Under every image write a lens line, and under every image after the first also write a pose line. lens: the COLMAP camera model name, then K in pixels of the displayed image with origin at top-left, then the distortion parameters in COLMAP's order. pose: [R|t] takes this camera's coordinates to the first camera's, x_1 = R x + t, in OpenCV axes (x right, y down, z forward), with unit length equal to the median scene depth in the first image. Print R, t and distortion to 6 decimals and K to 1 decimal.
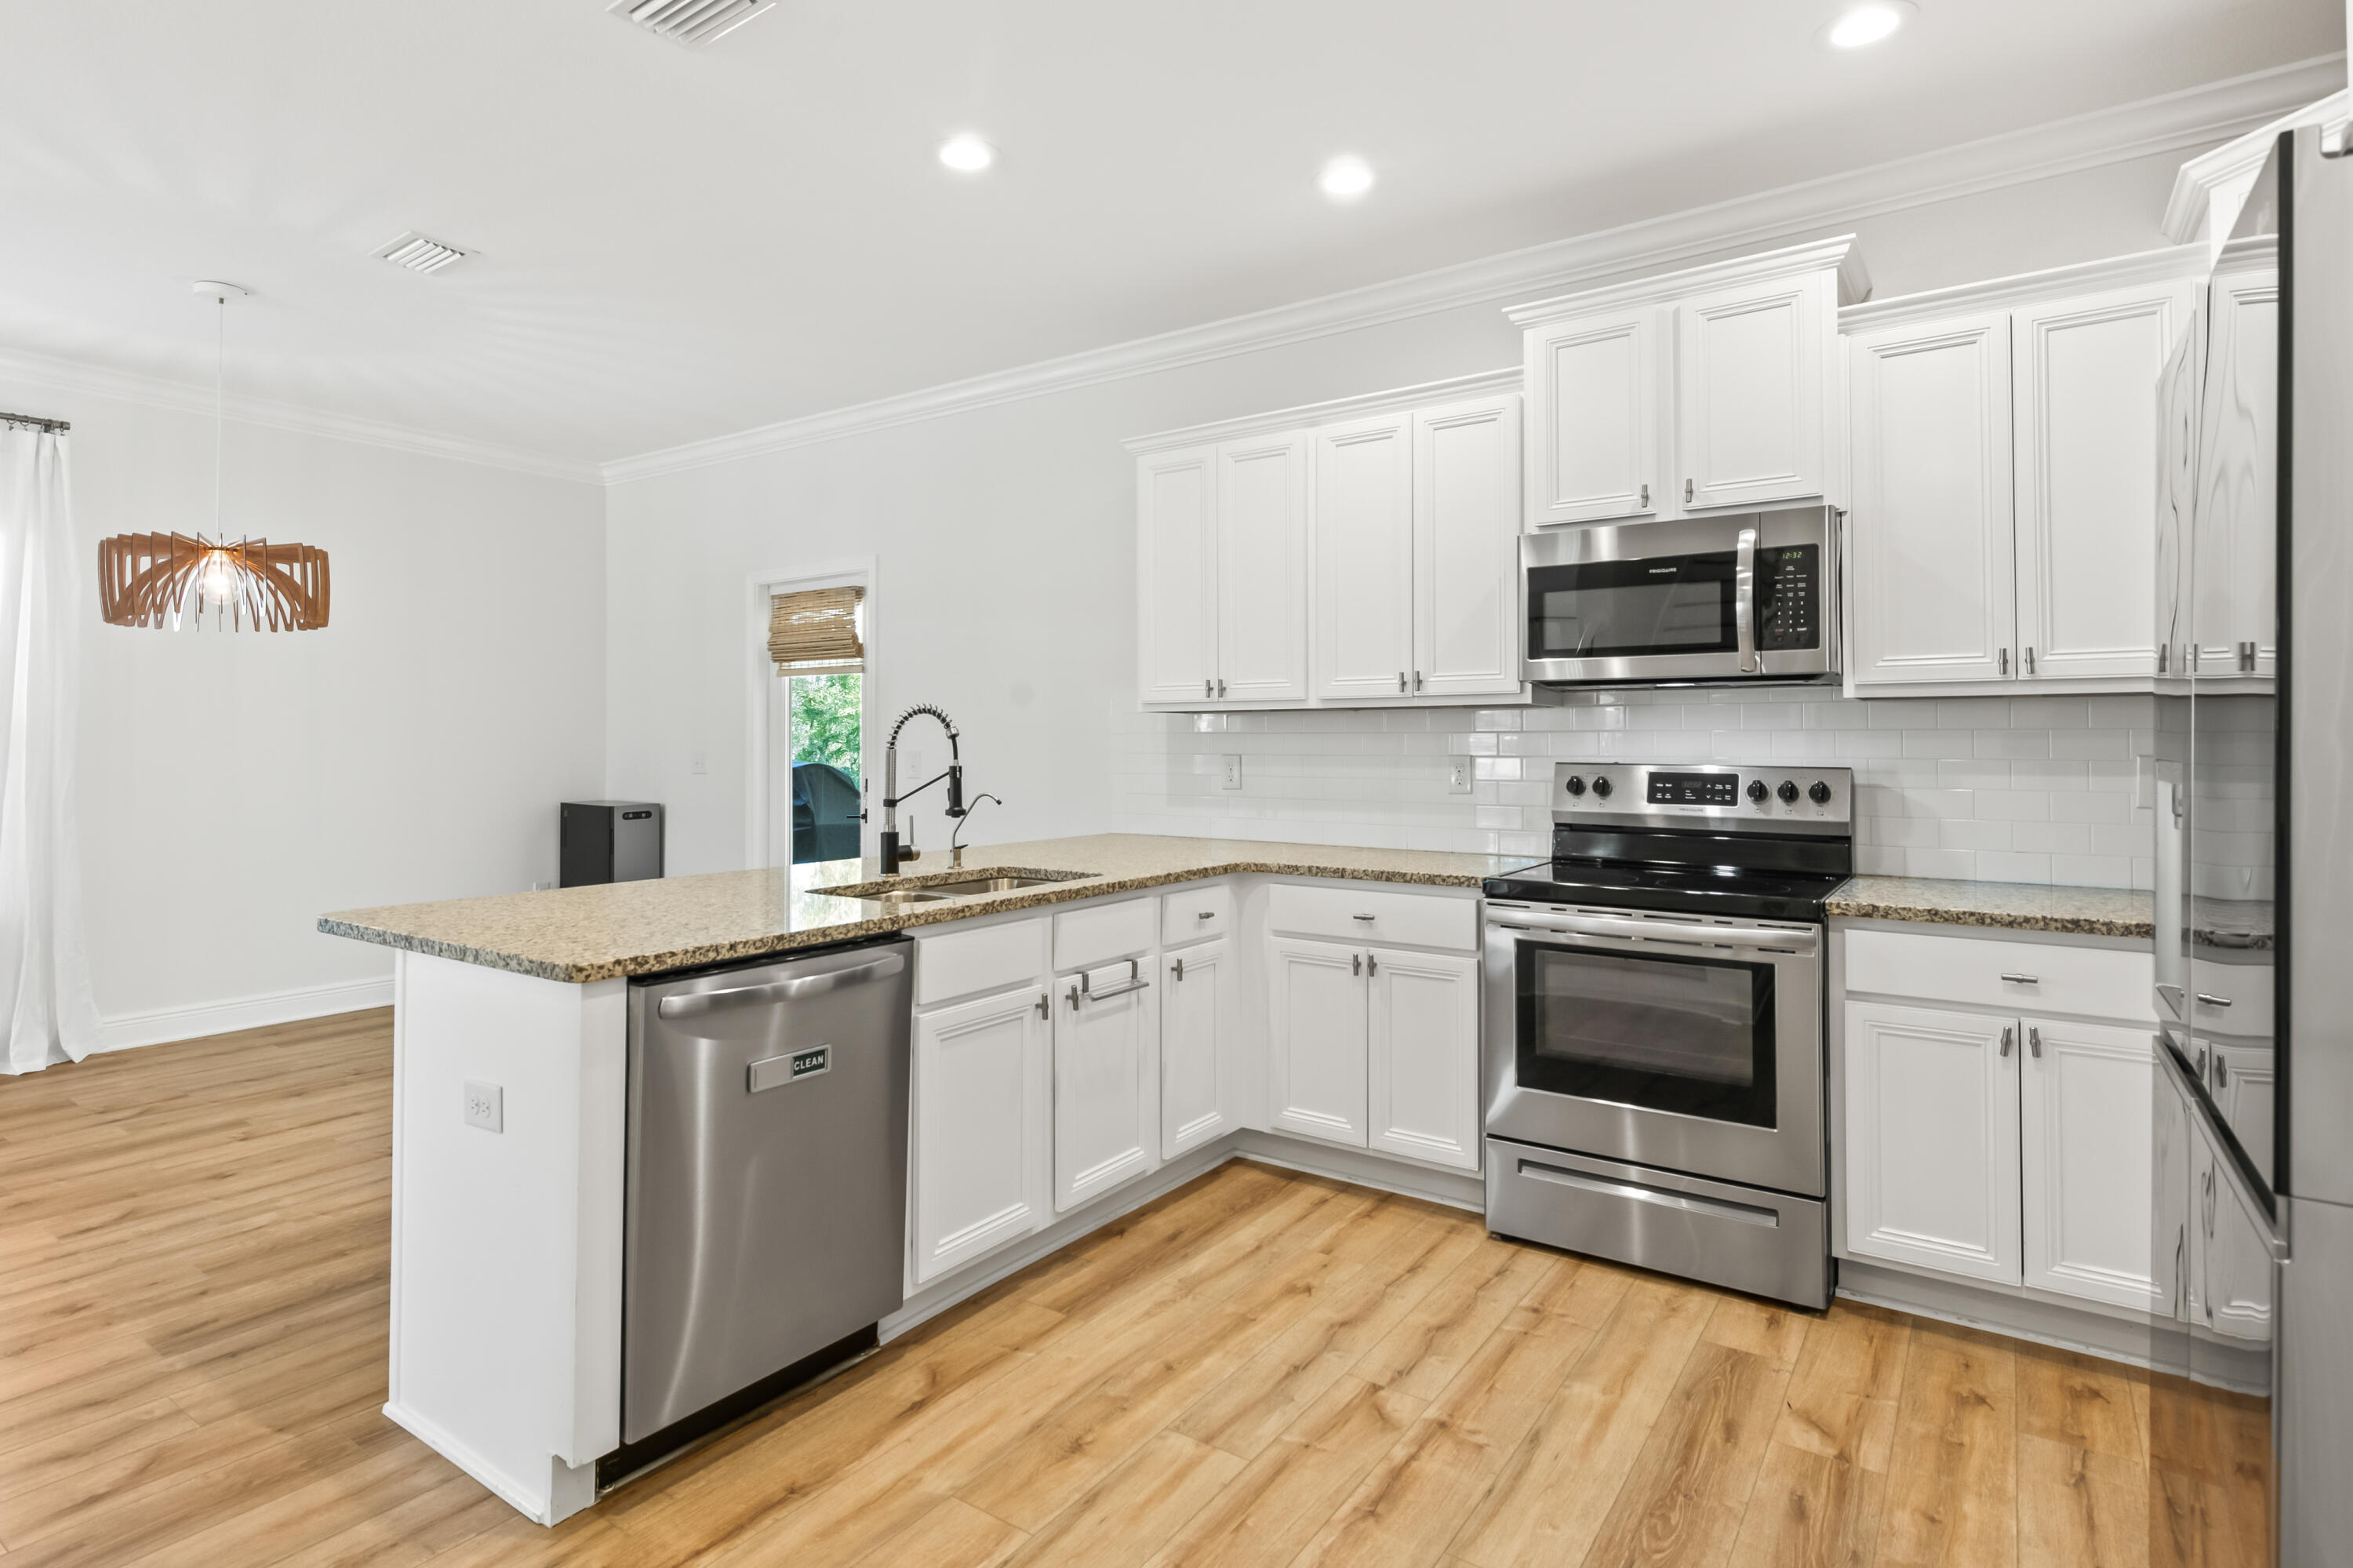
lens RADIAL K [[1217.6, 0, 1144.1], [0, 1217.6, 724.5], [0, 0, 1]] dist [0.011420, -0.000622]
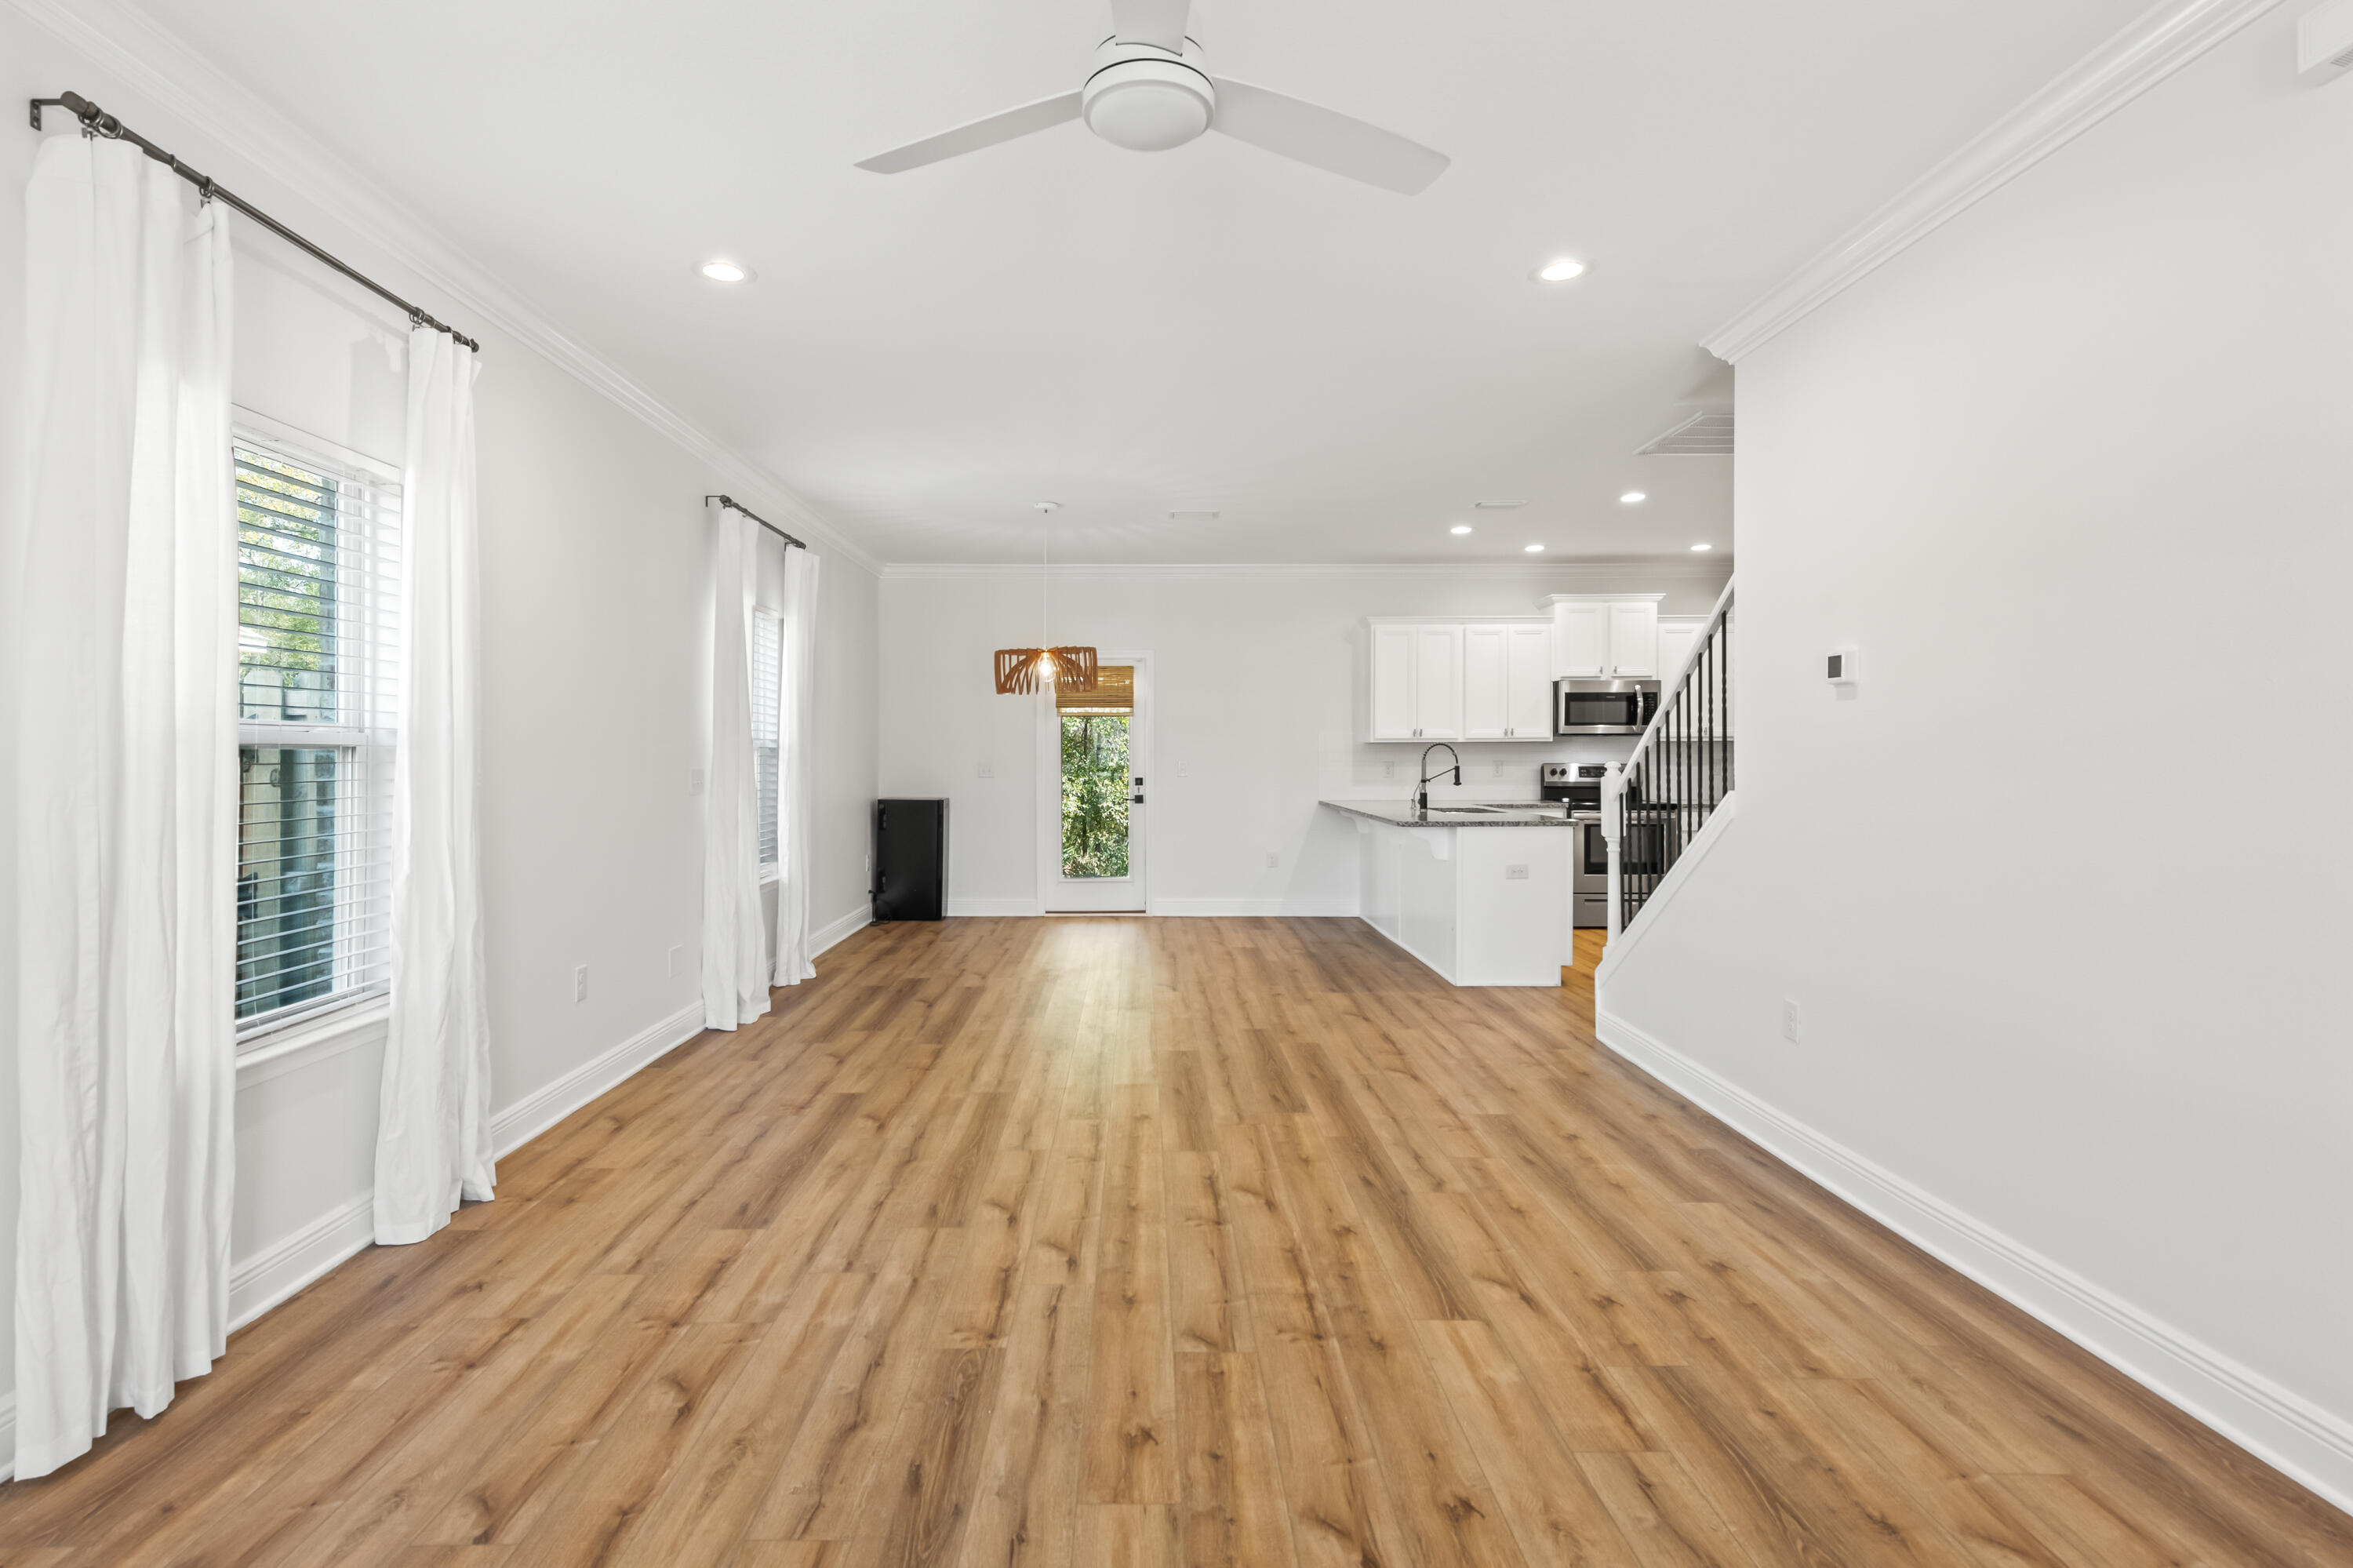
lens RADIAL K [[1130.6, 0, 1137.4], [0, 1130.6, 757.4], [0, 0, 1]] dist [0.008907, -0.000784]
pose [[0.811502, -0.004563, 0.584332, -2.220758], [-0.005623, 0.999862, 0.015617, -0.018256], [-0.584323, -0.015959, 0.811364, -0.580224]]
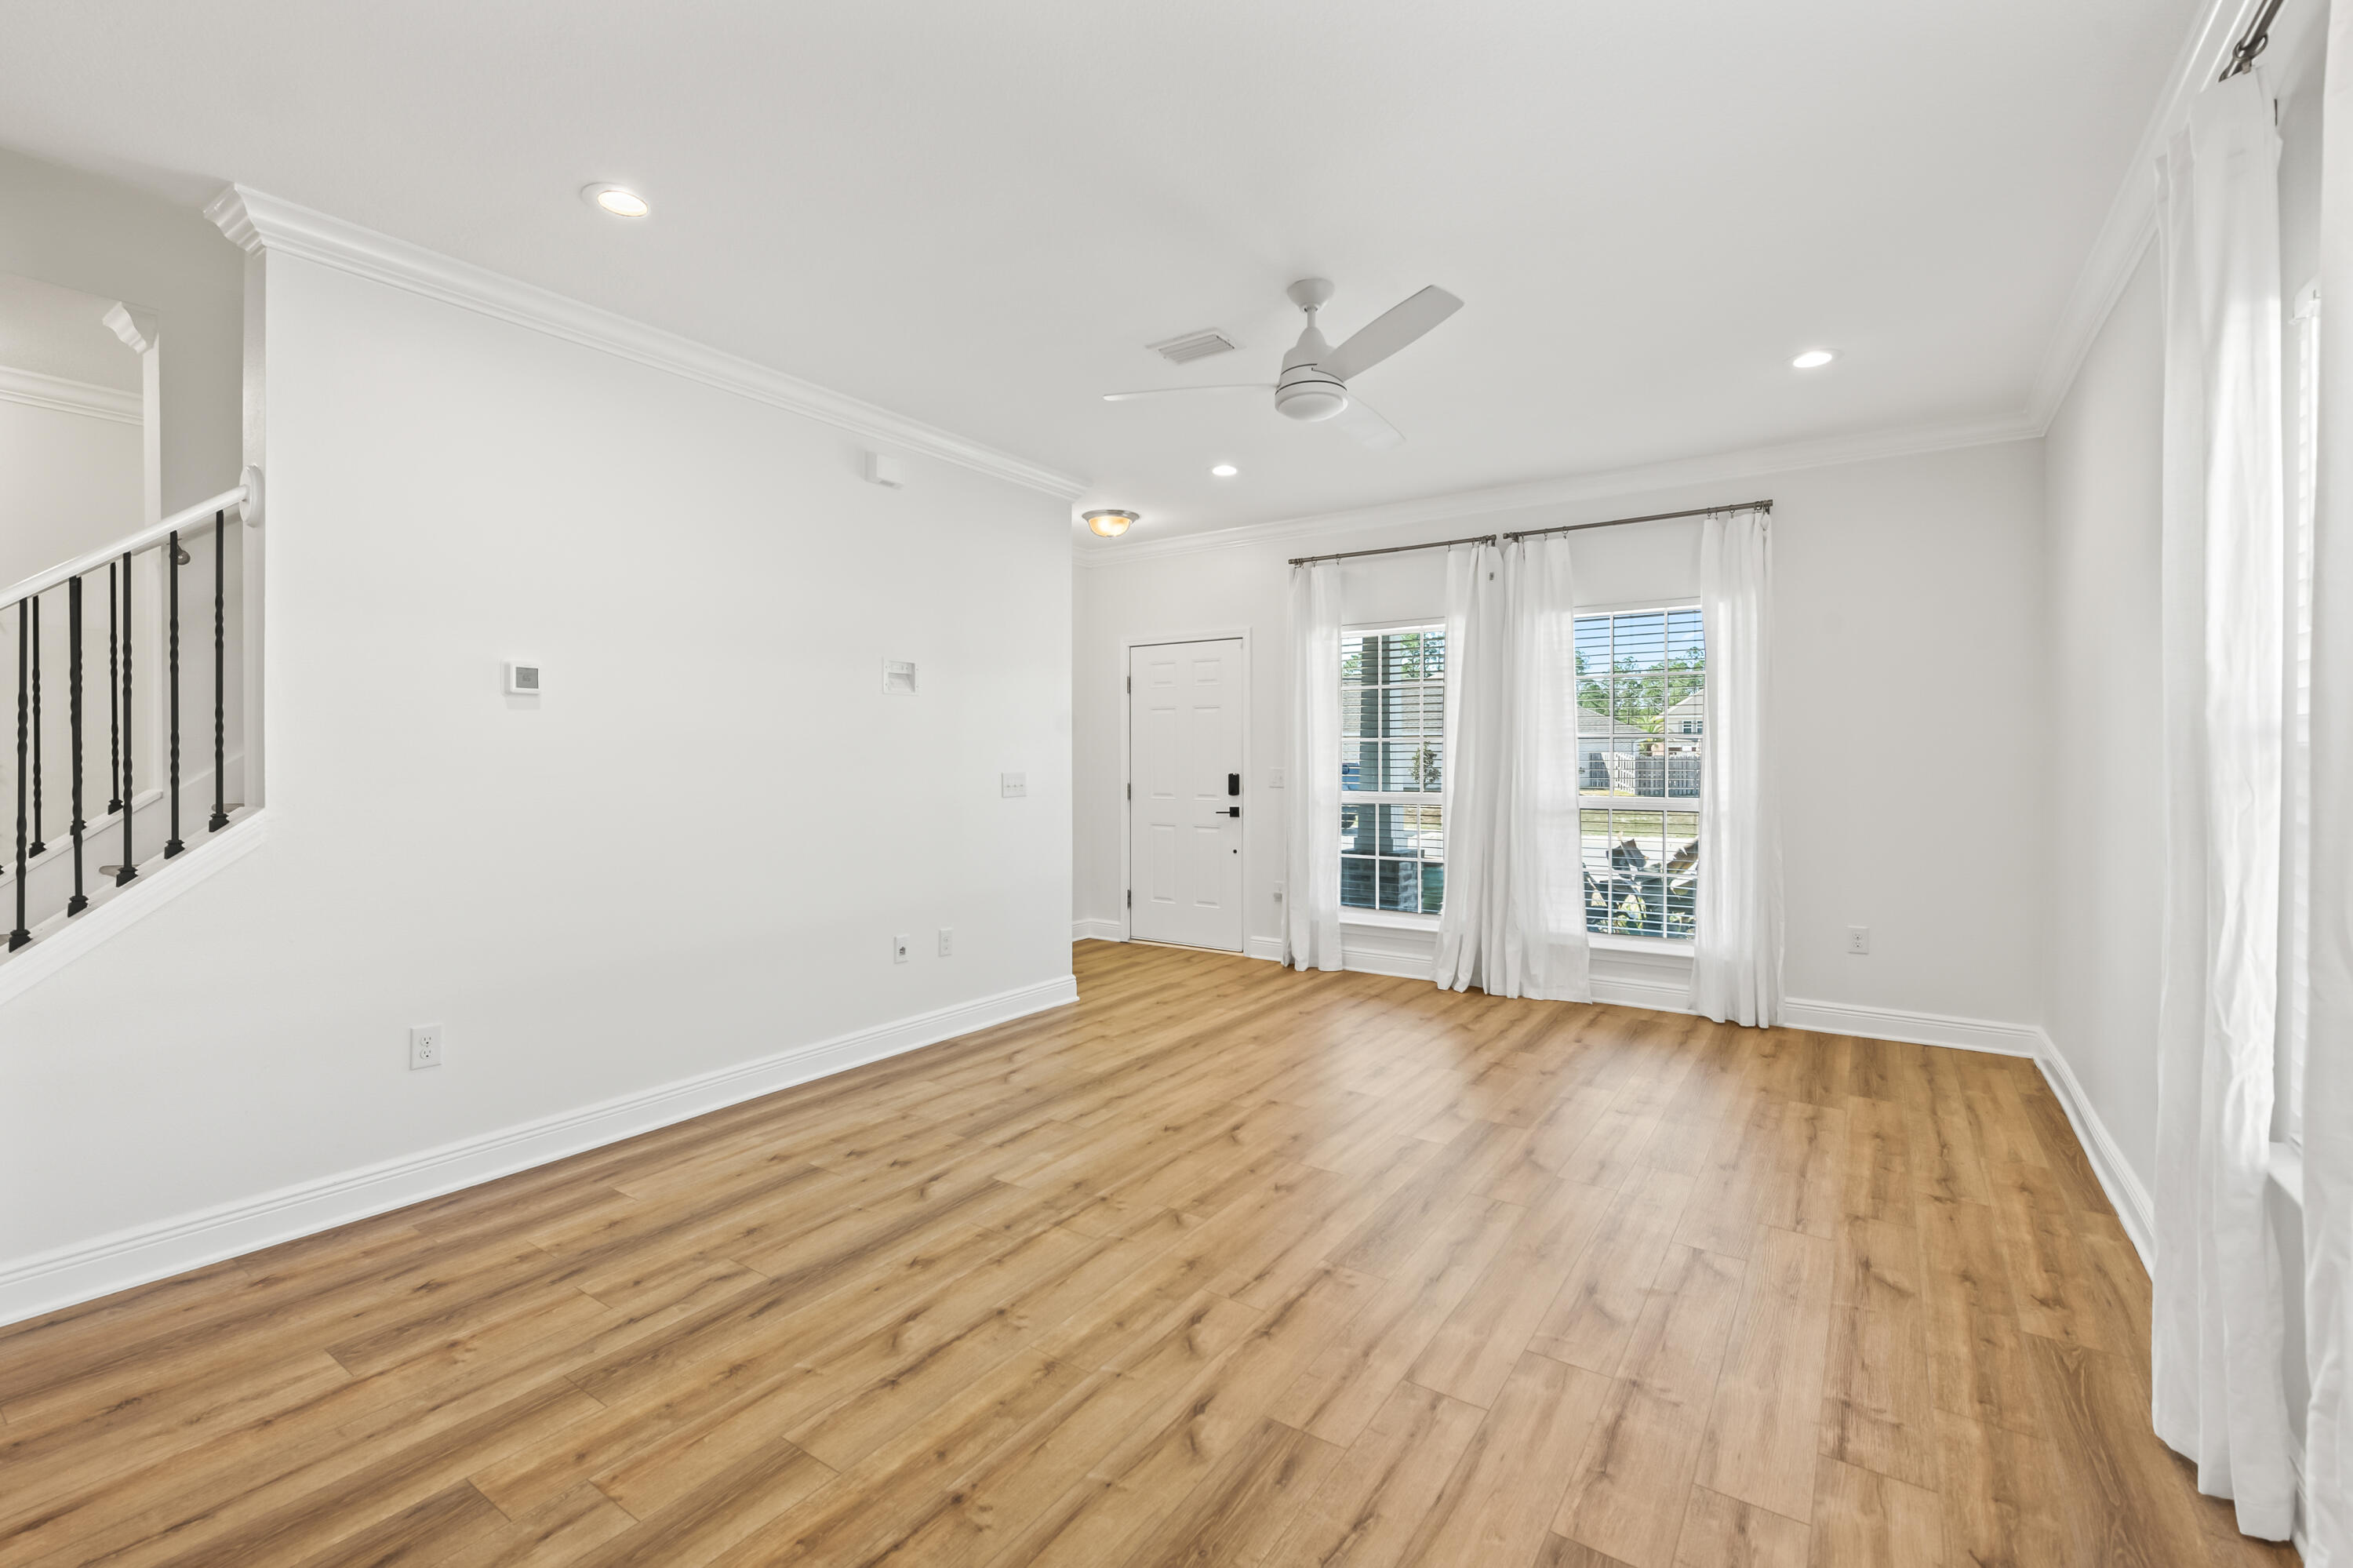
lens RADIAL K [[1014.9, 0, 1174.1], [0, 1014.9, 764.4], [0, 0, 1]] dist [0.001989, -0.003440]
pose [[-0.999730, -0.000027, -0.023251, -1.659041], [0.000130, 0.999977, -0.006771, 0.004559], [0.023251, -0.006772, -0.999707, 1.044329]]
